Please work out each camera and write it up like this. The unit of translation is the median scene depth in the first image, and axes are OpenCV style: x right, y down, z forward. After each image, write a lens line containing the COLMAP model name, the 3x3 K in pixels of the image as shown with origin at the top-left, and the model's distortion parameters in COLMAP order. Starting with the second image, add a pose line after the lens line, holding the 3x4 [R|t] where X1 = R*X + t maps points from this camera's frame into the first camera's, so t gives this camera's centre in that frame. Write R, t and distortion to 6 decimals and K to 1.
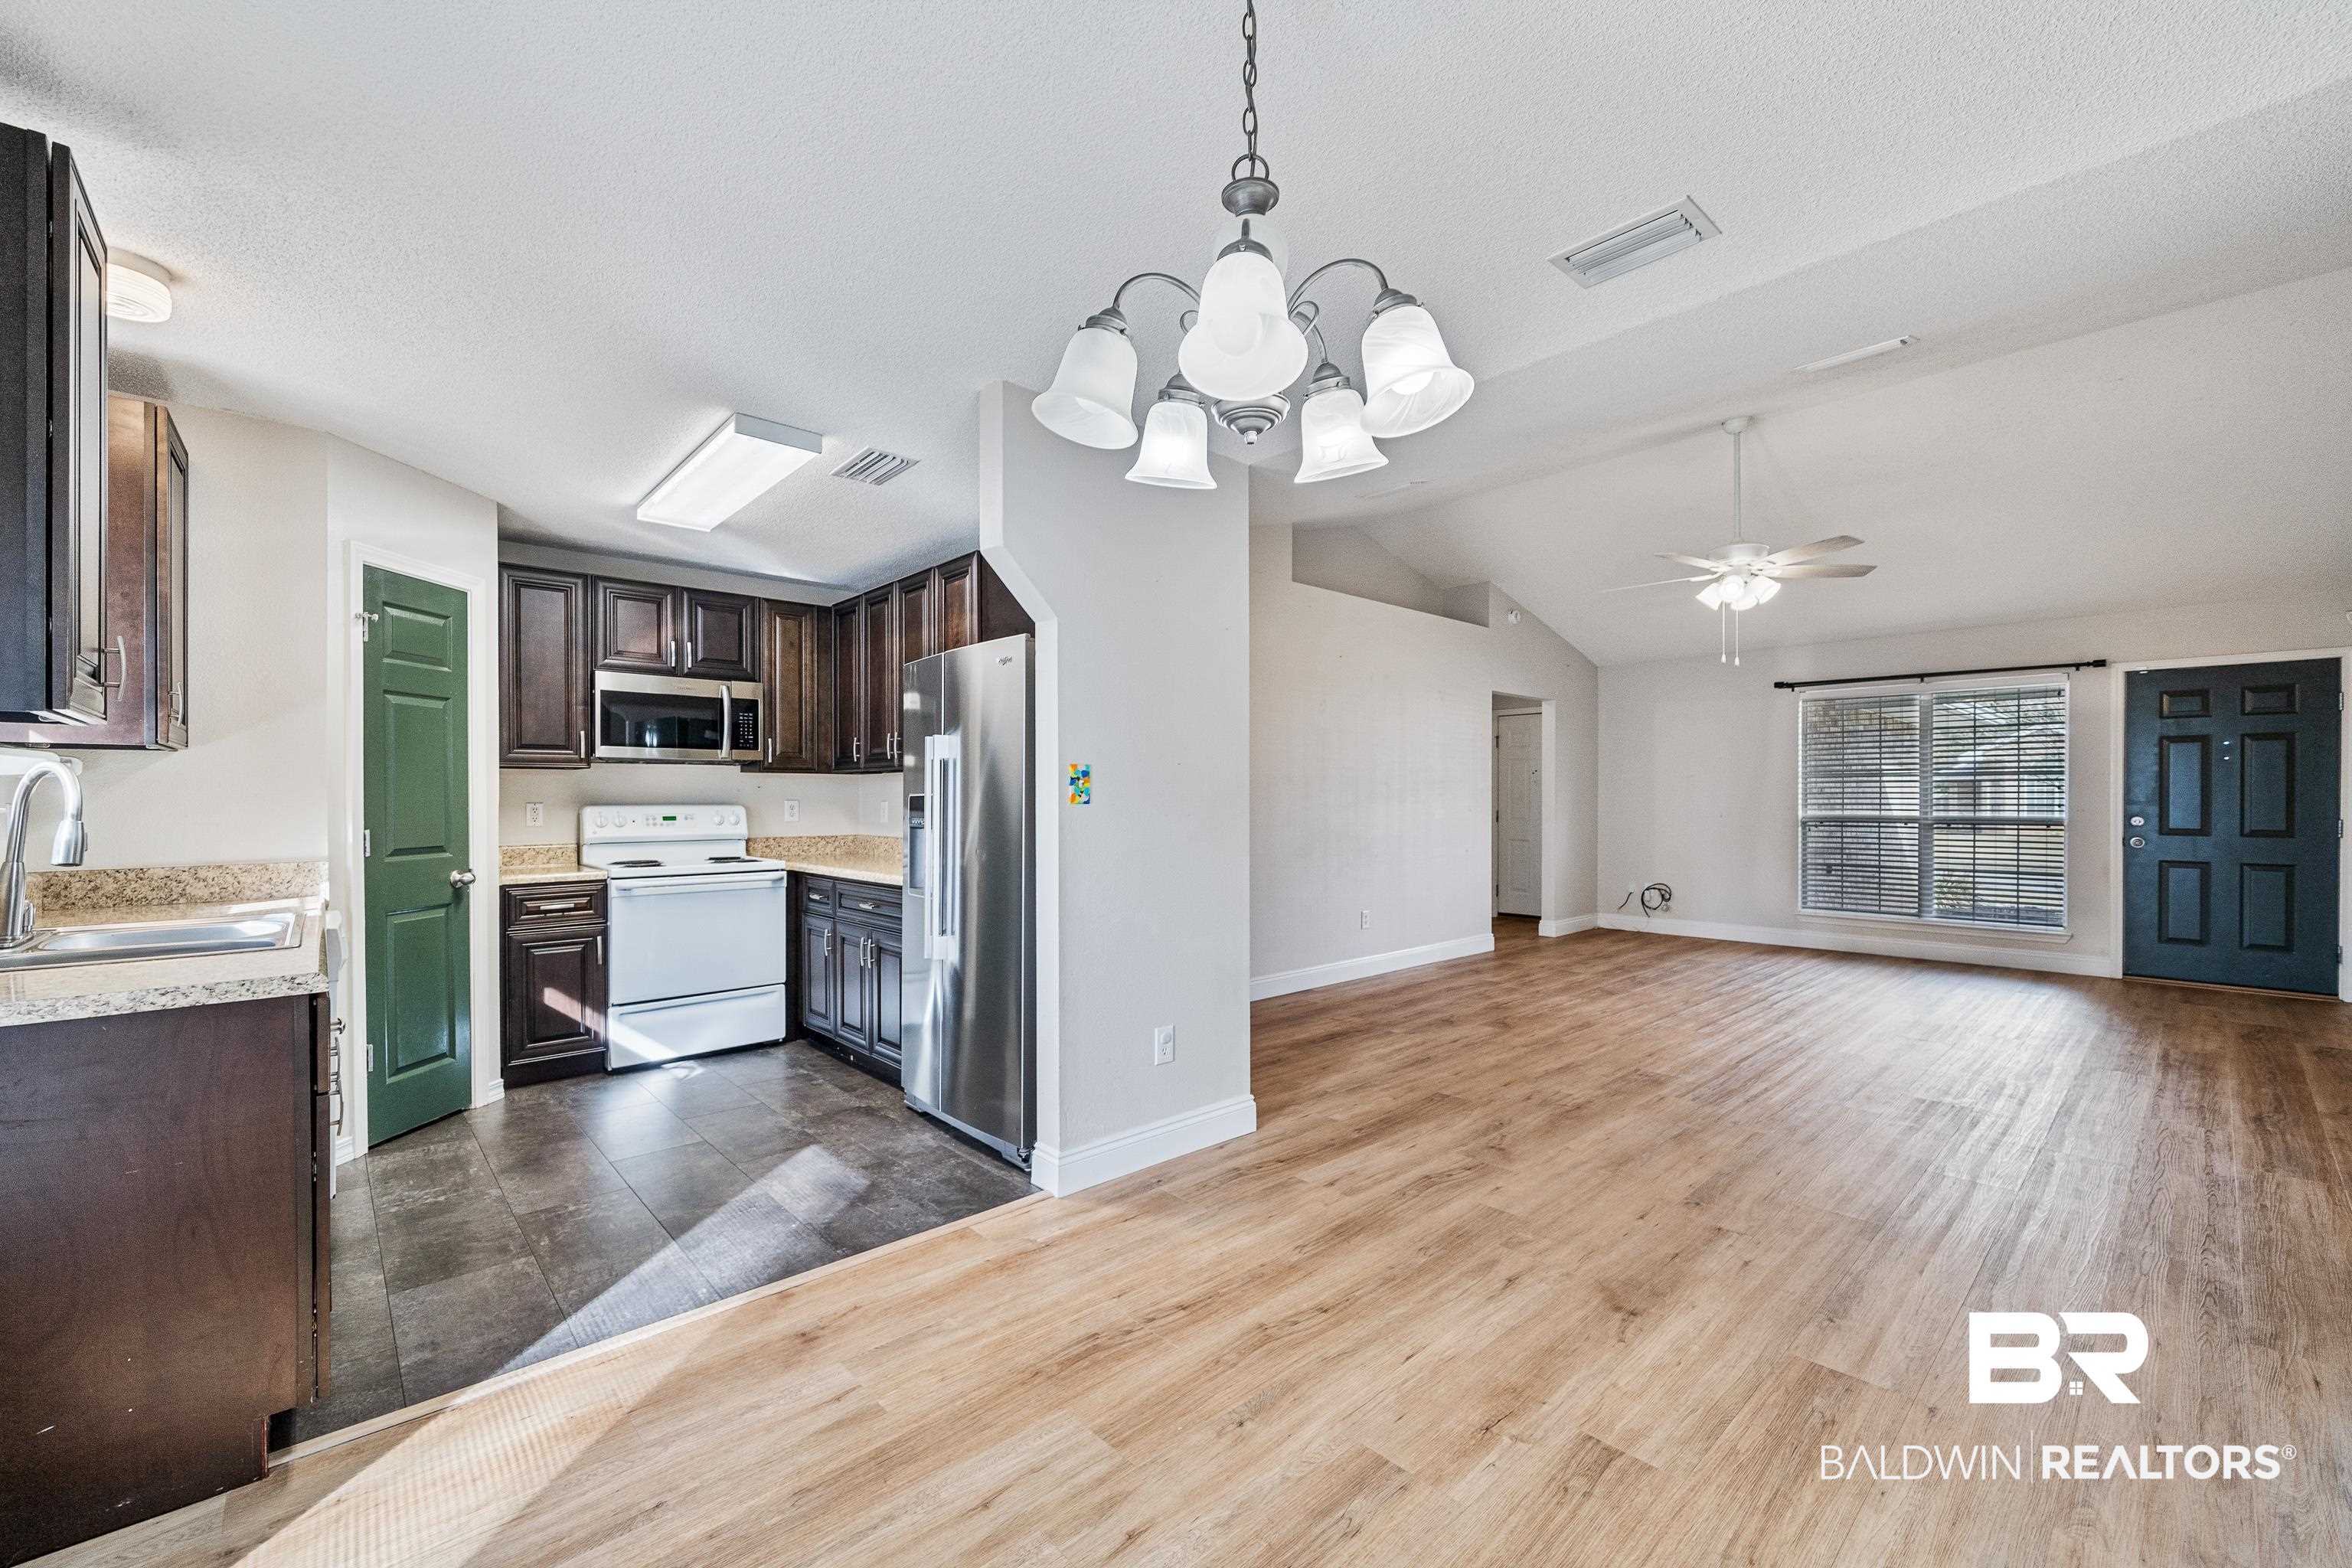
lens RADIAL K [[977.7, 0, 1132.0], [0, 977.7, 799.2], [0, 0, 1]] dist [0.002323, 0.000131]
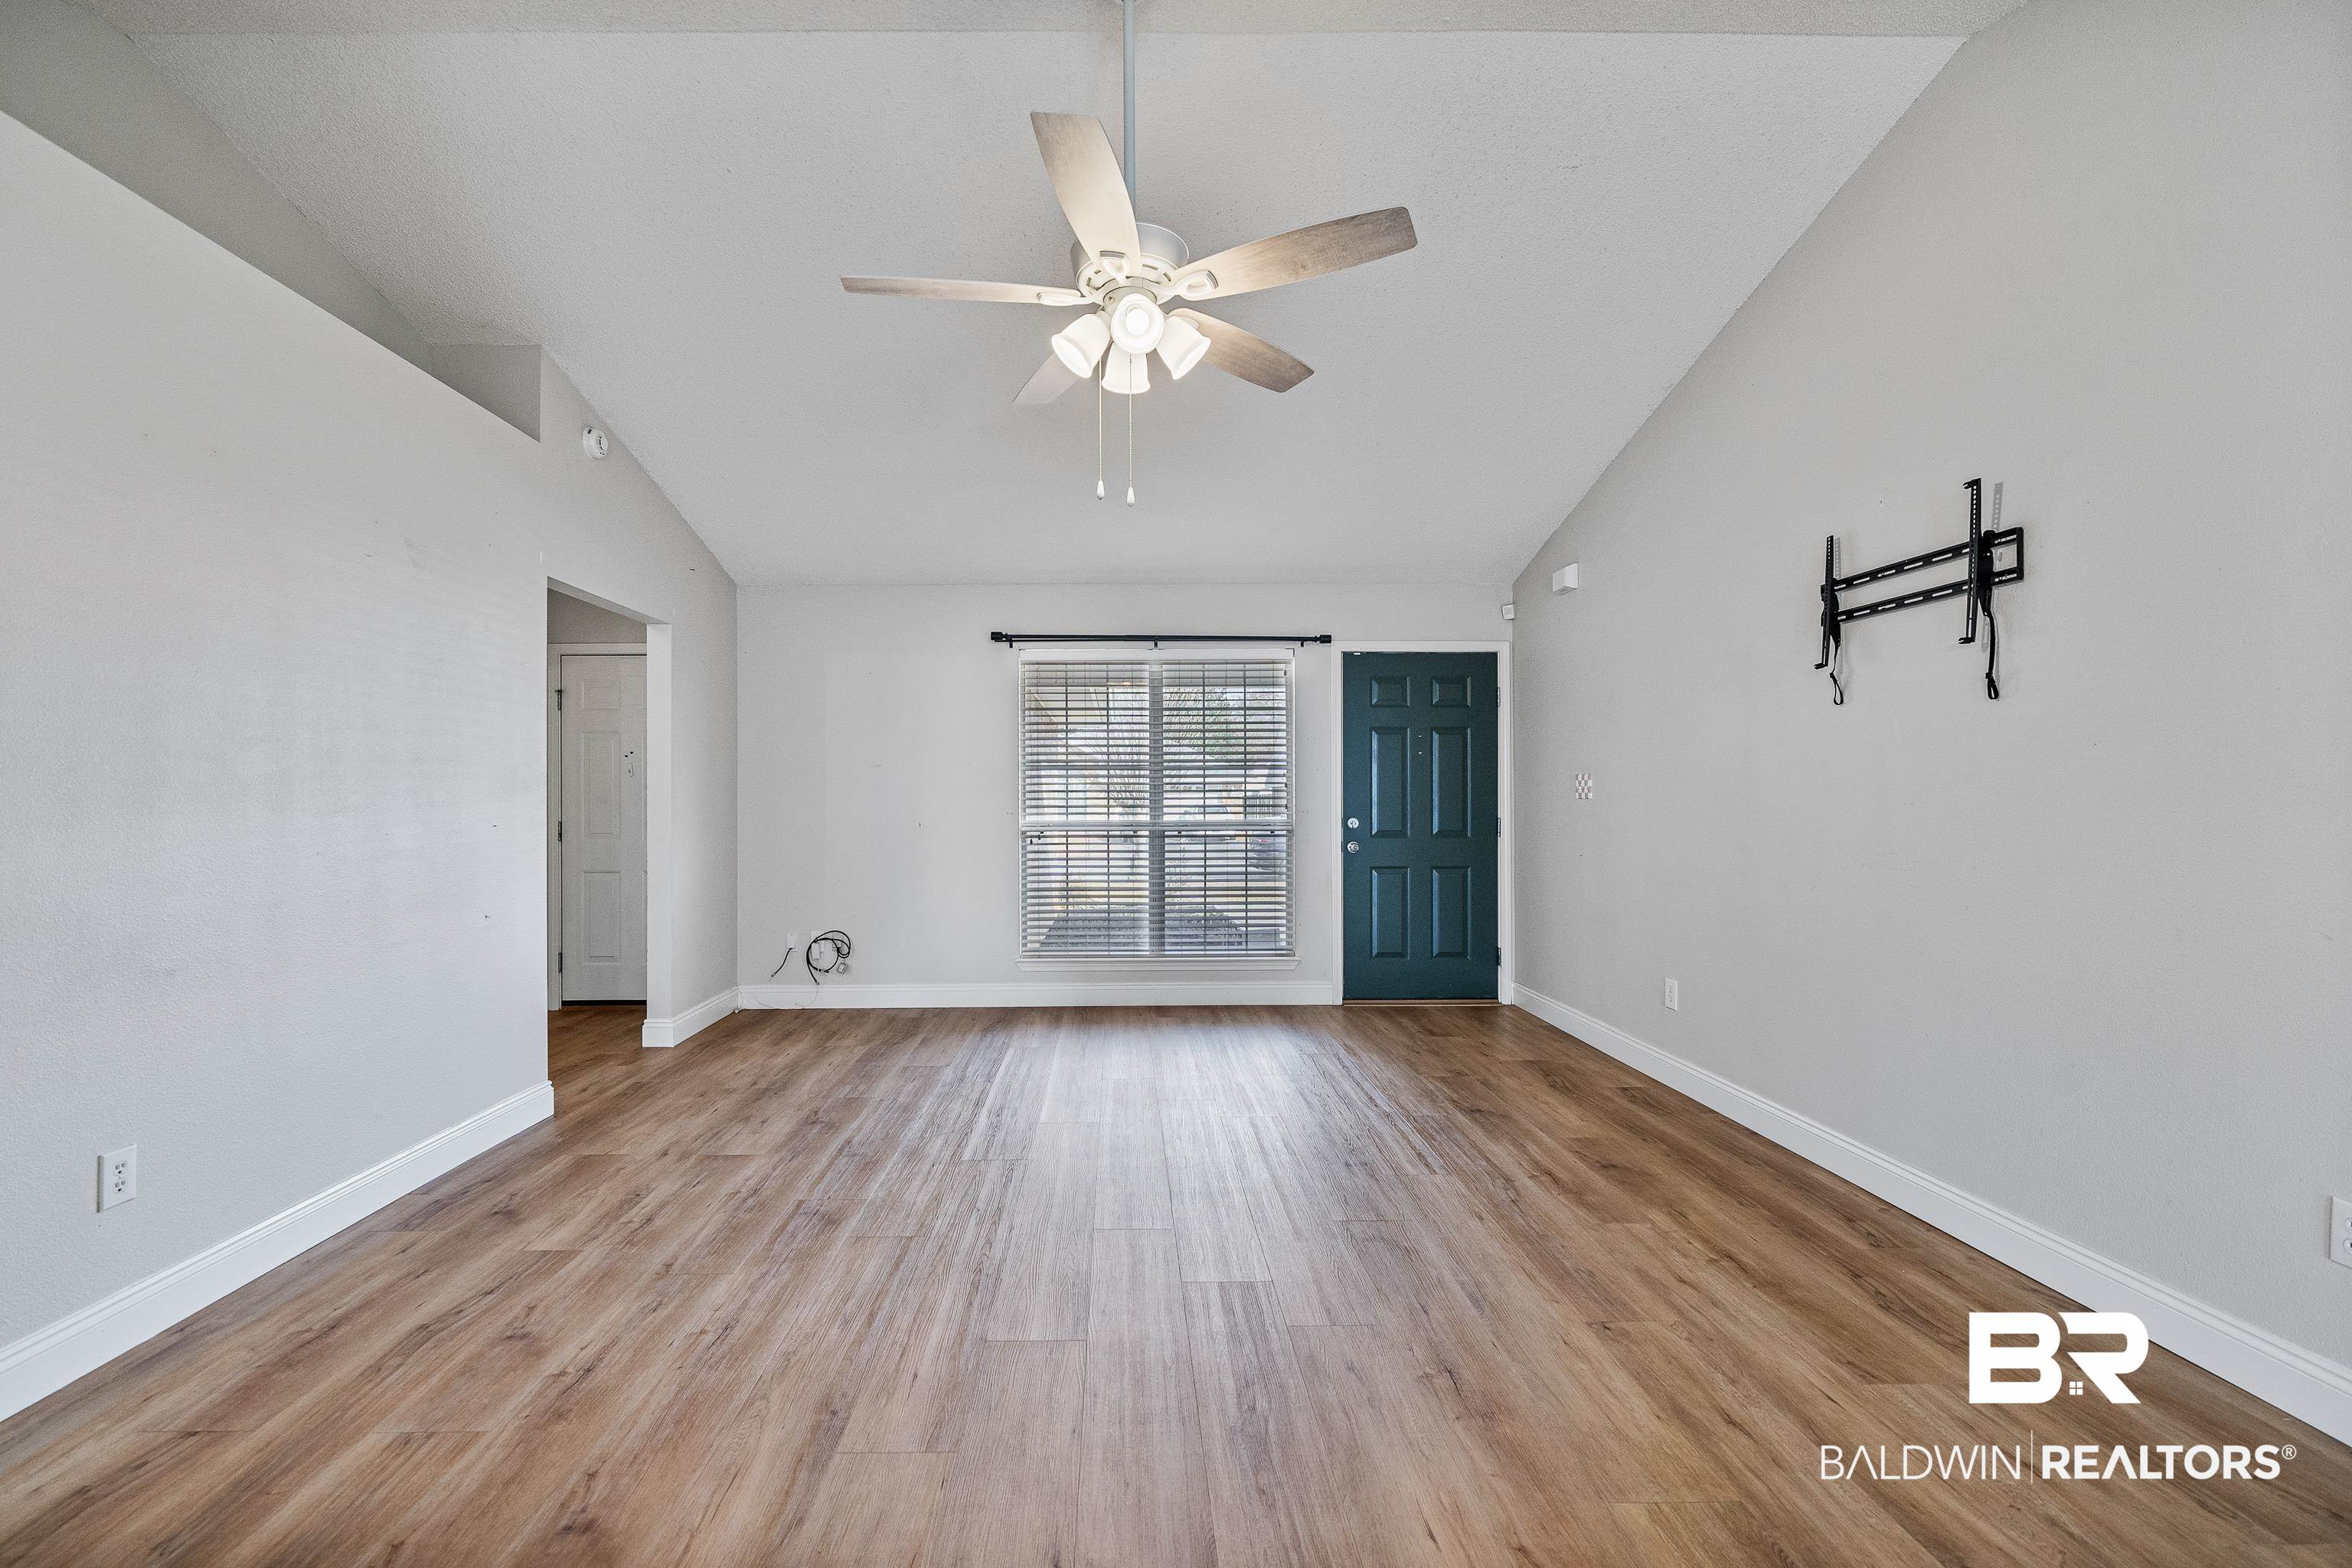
lens RADIAL K [[977.7, 0, 1132.0], [0, 977.7, 799.2], [0, 0, 1]] dist [0.002323, 0.000131]
pose [[0.631224, -0.002076, 0.775598, 0.180774], [0.004189, 0.999991, -0.000733, 0.000788], [-0.775589, 0.003712, 0.631227, 0.486249]]
